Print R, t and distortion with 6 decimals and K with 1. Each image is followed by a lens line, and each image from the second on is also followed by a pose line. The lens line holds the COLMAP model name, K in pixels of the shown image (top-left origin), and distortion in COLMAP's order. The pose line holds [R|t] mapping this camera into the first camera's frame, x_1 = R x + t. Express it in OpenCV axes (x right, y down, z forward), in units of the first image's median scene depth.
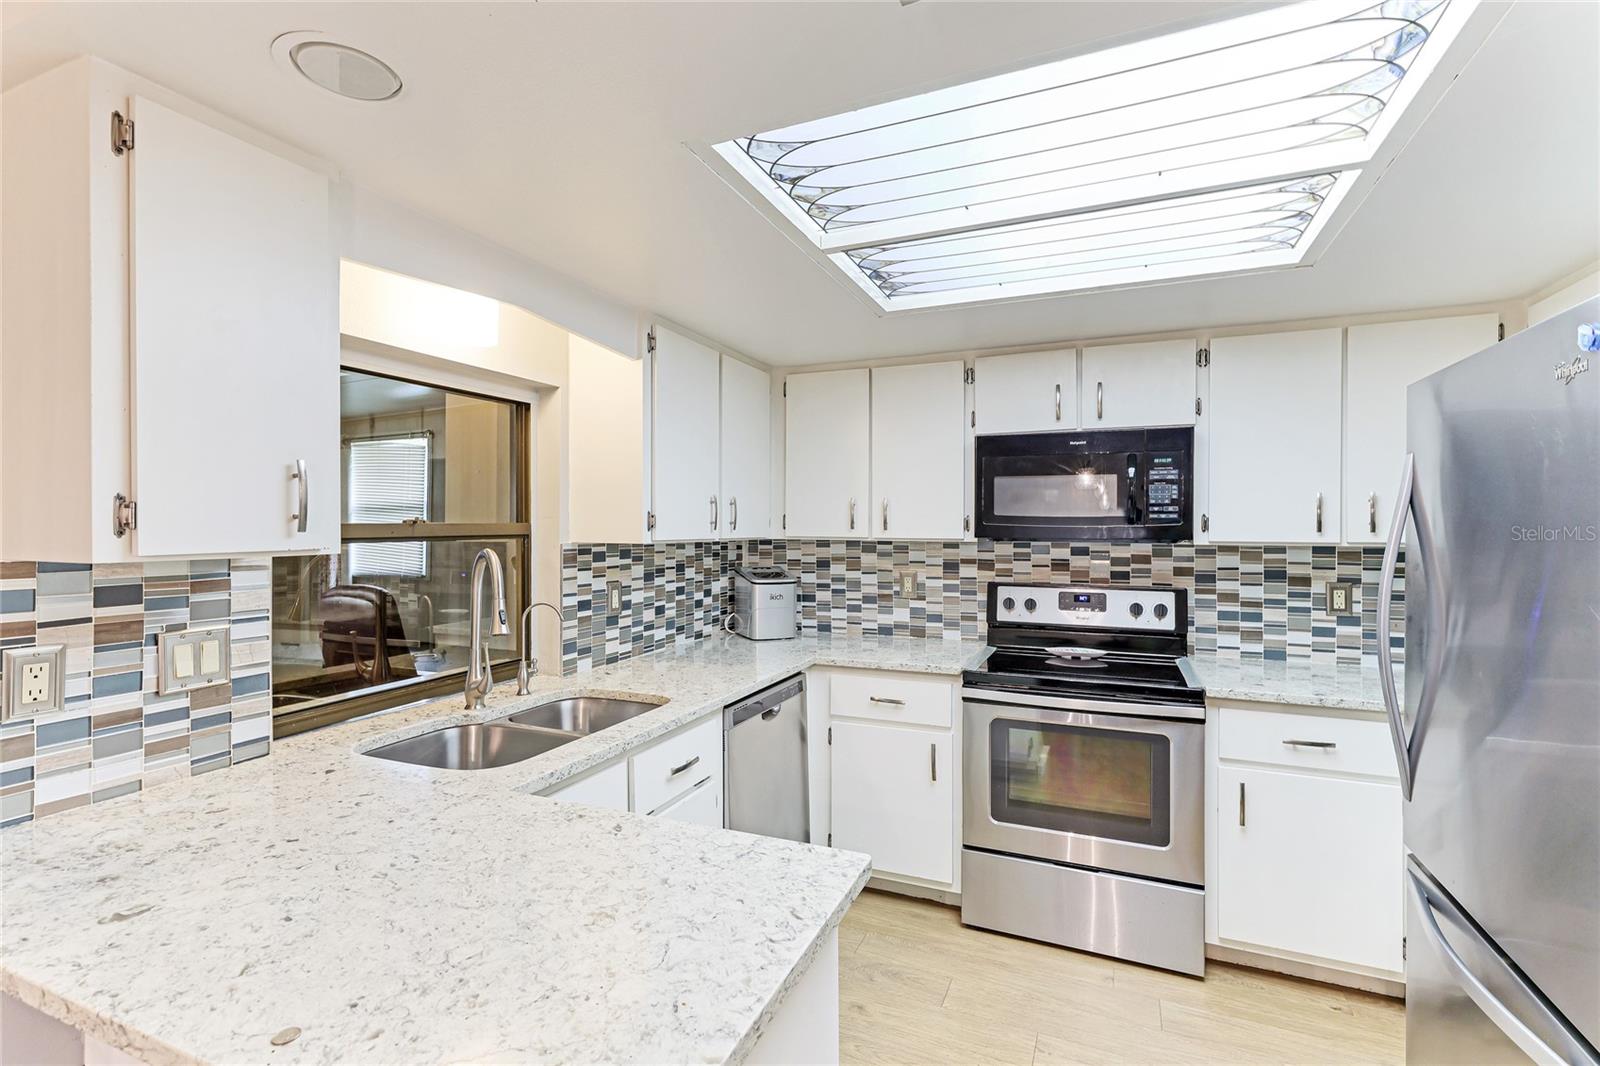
lens RADIAL K [[735.4, 0, 803.8], [0, 735.4, 524.4], [0, 0, 1]] dist [-0.001383, -0.000148]
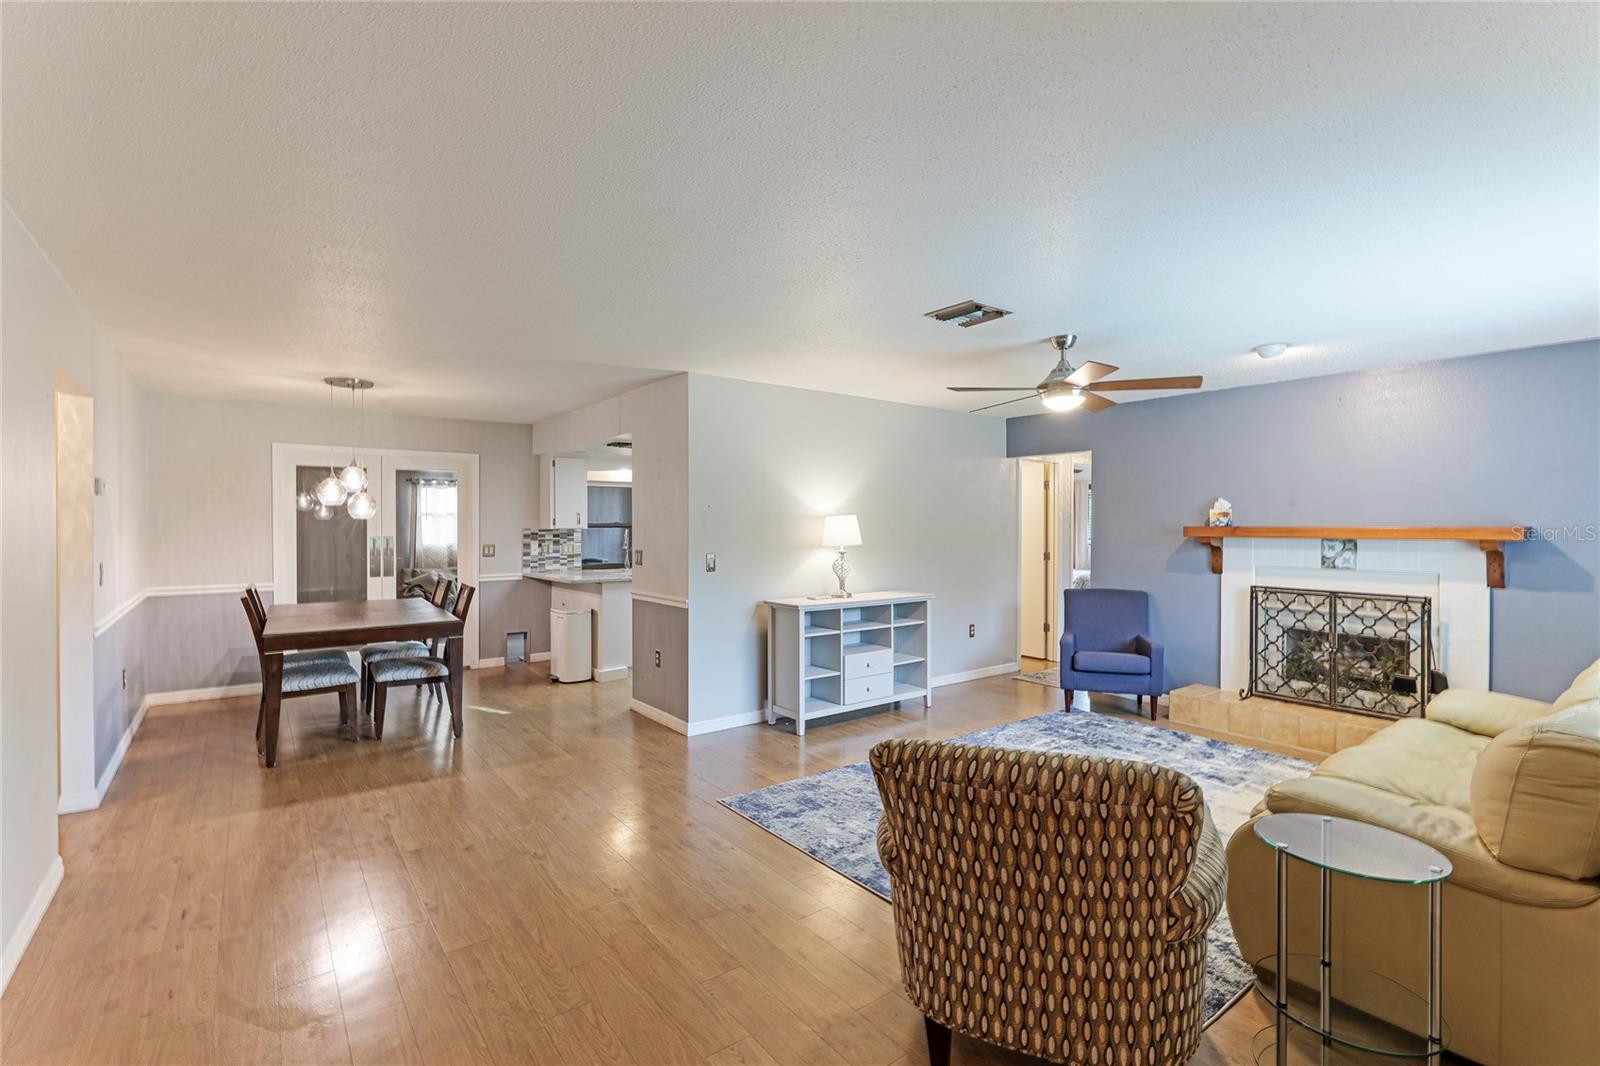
lens RADIAL K [[735.4, 0, 811.3], [0, 735.4, 521.7], [0, 0, 1]] dist [-0.001383, -0.000148]
pose [[0.878172, -0.000788, -0.478344, 1.802169], [0.000398, 0.999999, -0.000918, -0.002764], [0.478344, 0.000616, 0.878172, -1.561872]]
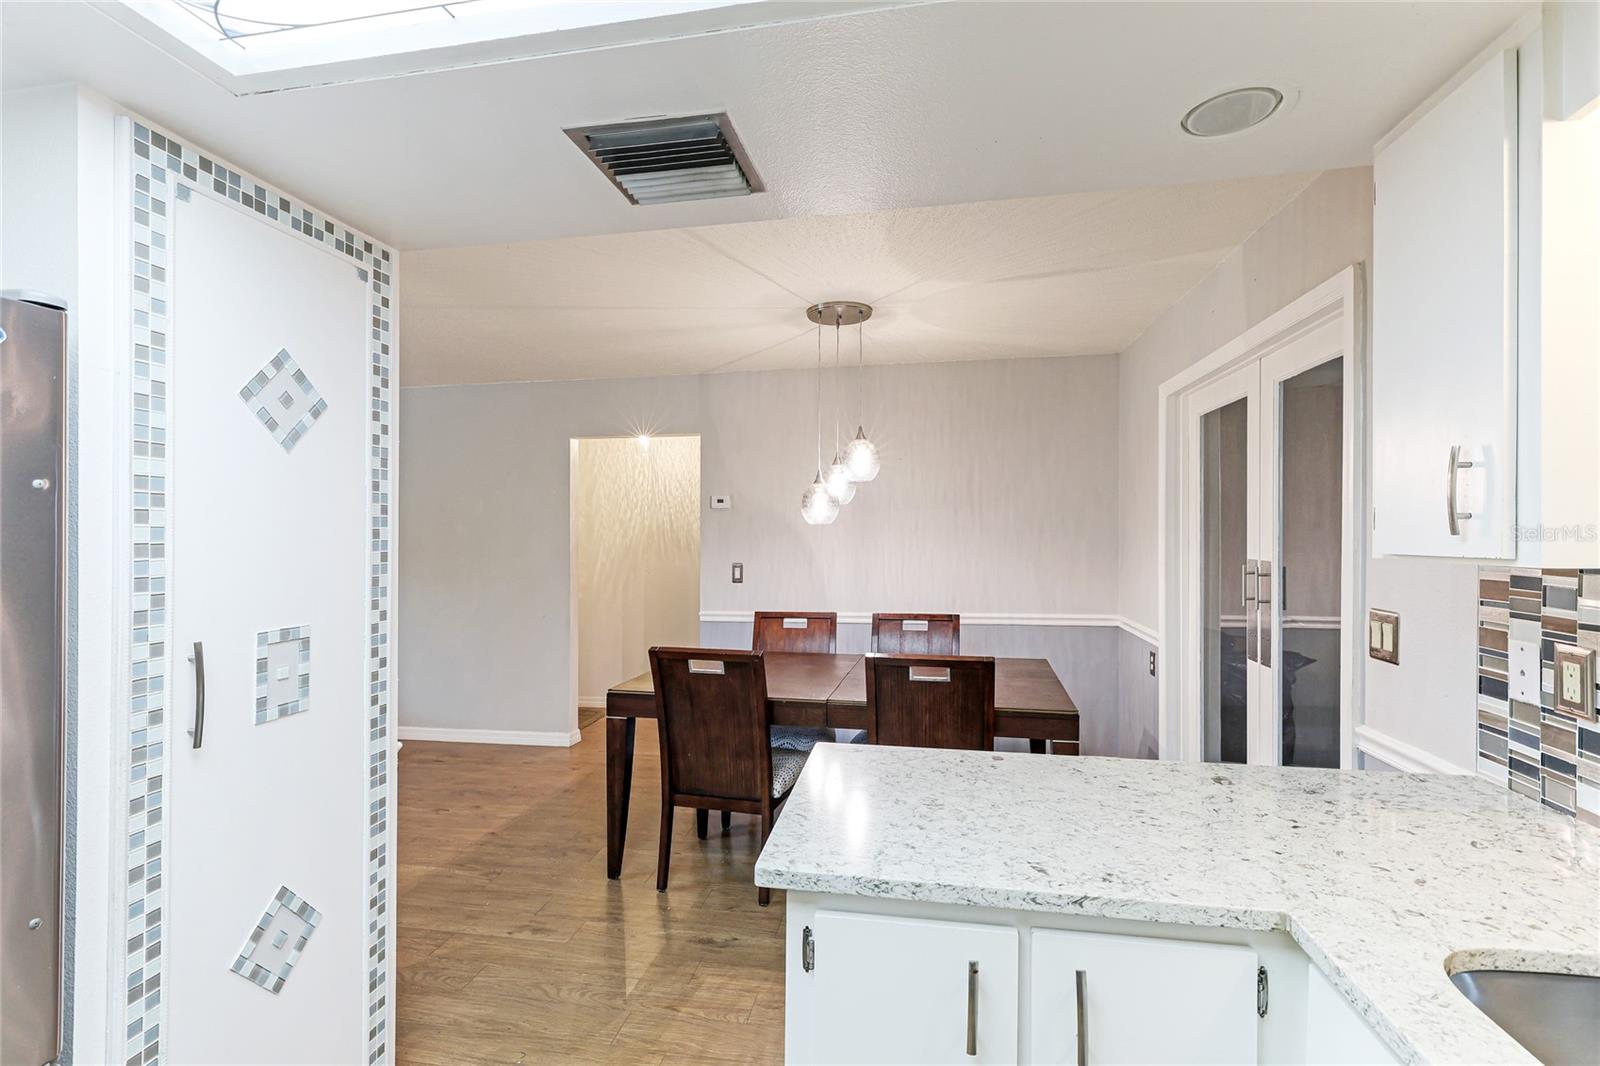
lens RADIAL K [[735.4, 0, 804.7], [0, 735.4, 517.3], [0, 0, 1]] dist [-0.001383, -0.000148]
pose [[-0.972503, 0.001750, -0.232883, 0.105931], [0.006329, 0.999801, -0.018917, 0.000121], [0.232804, -0.019871, -0.972321, 0.830099]]
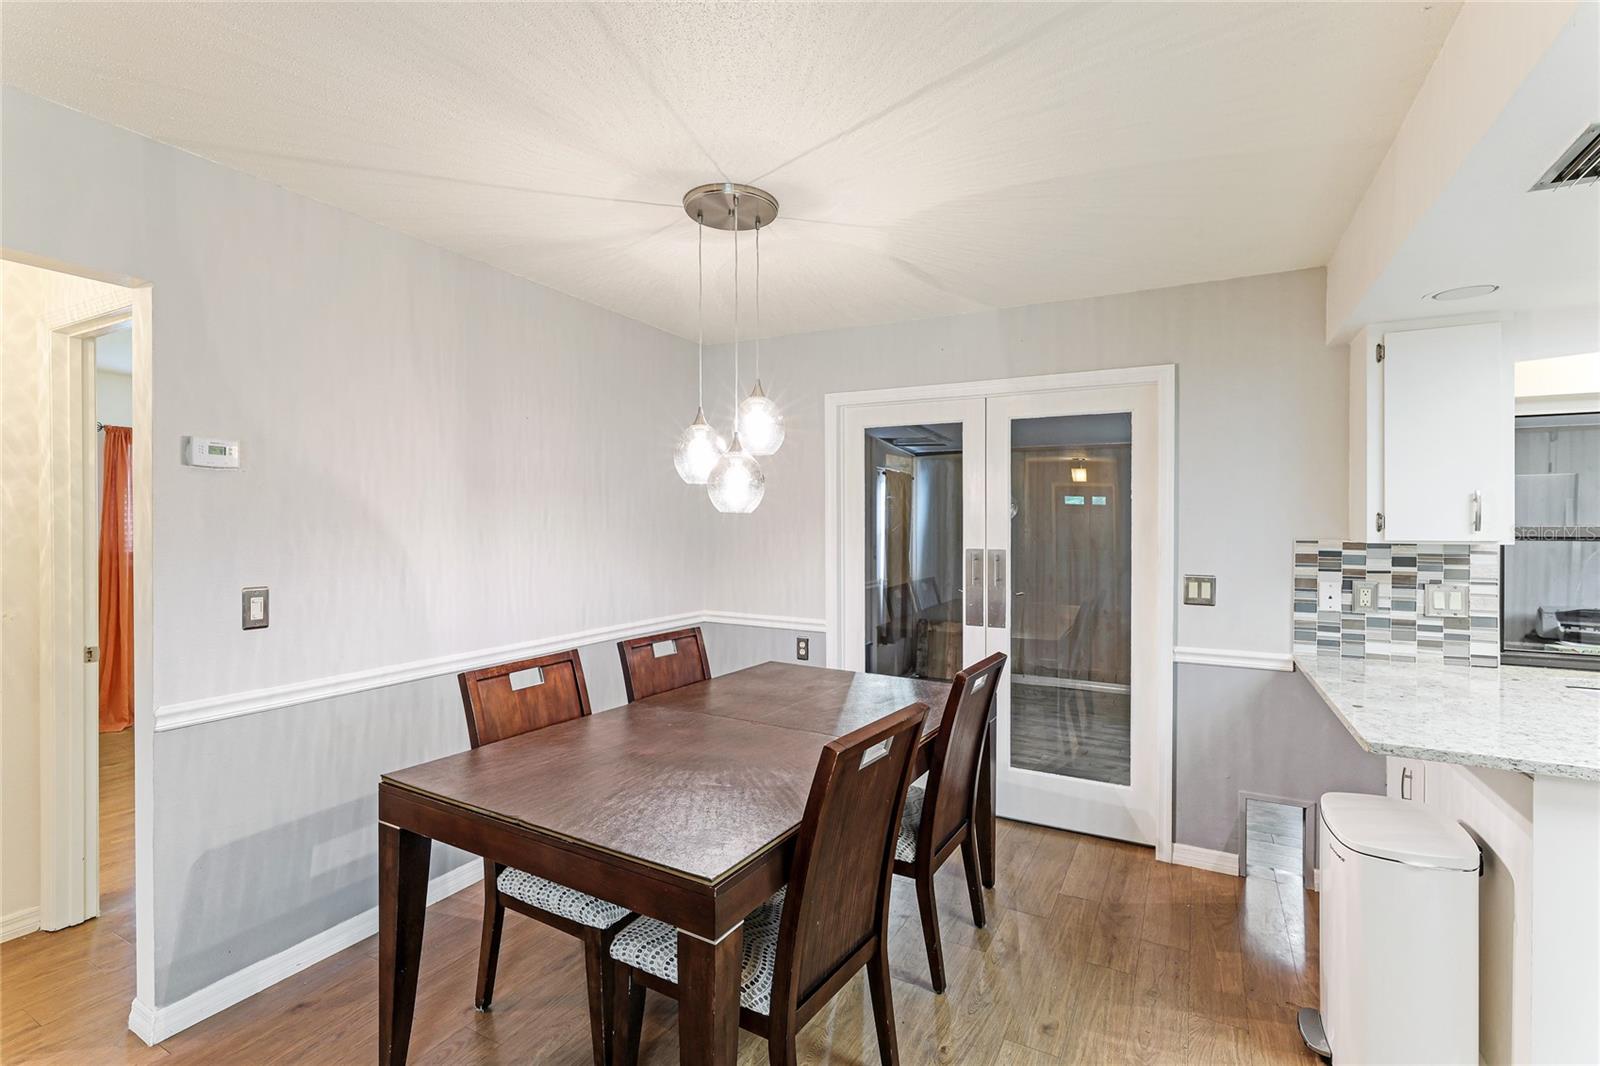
lens RADIAL K [[735.4, 0, 794.6], [0, 735.4, 527.8], [0, 0, 1]] dist [-0.001383, -0.000148]
pose [[-0.085769, 0.002536, -0.996312, 0.629488], [-0.004848, 0.999984, 0.002963, 0.003003], [0.996303, 0.005085, -0.085755, -0.254590]]
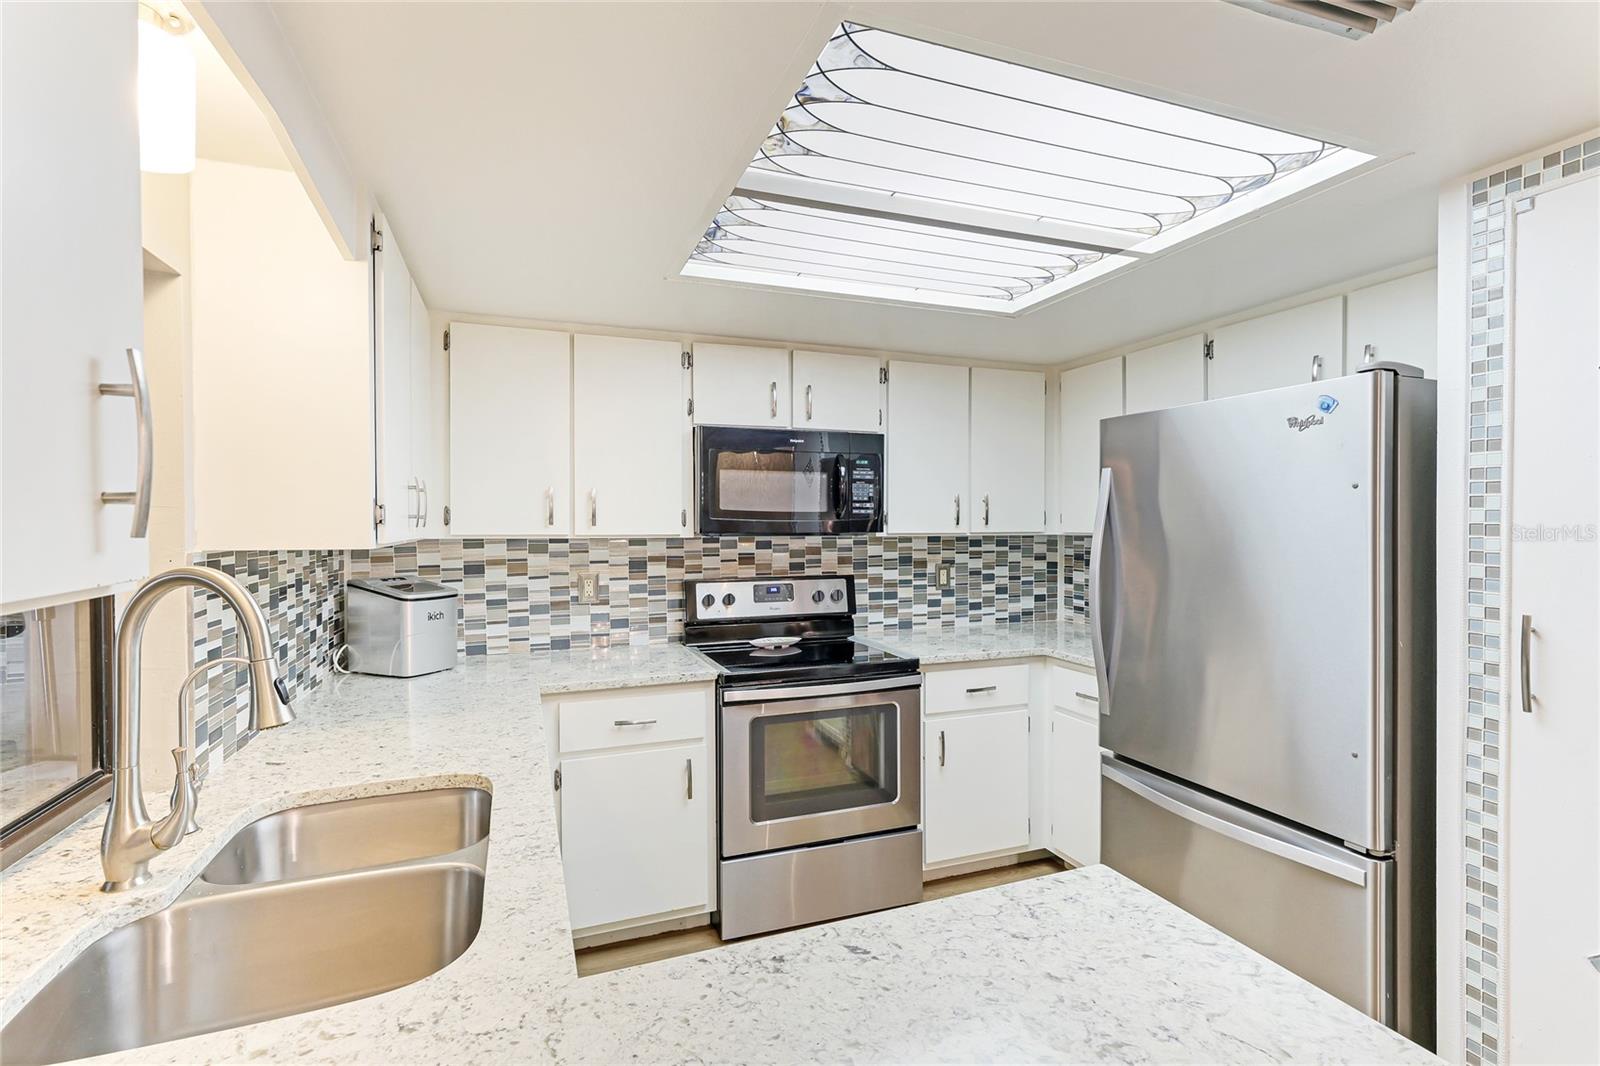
lens RADIAL K [[735.4, 0, 810.6], [0, 735.4, 526.8], [0, 0, 1]] dist [-0.001383, -0.000148]
pose [[0.719632, -0.007544, 0.694315, -0.352616], [0.001523, 0.999956, 0.009287, 0.001442], [-0.694354, -0.005626, 0.719611, 0.242865]]
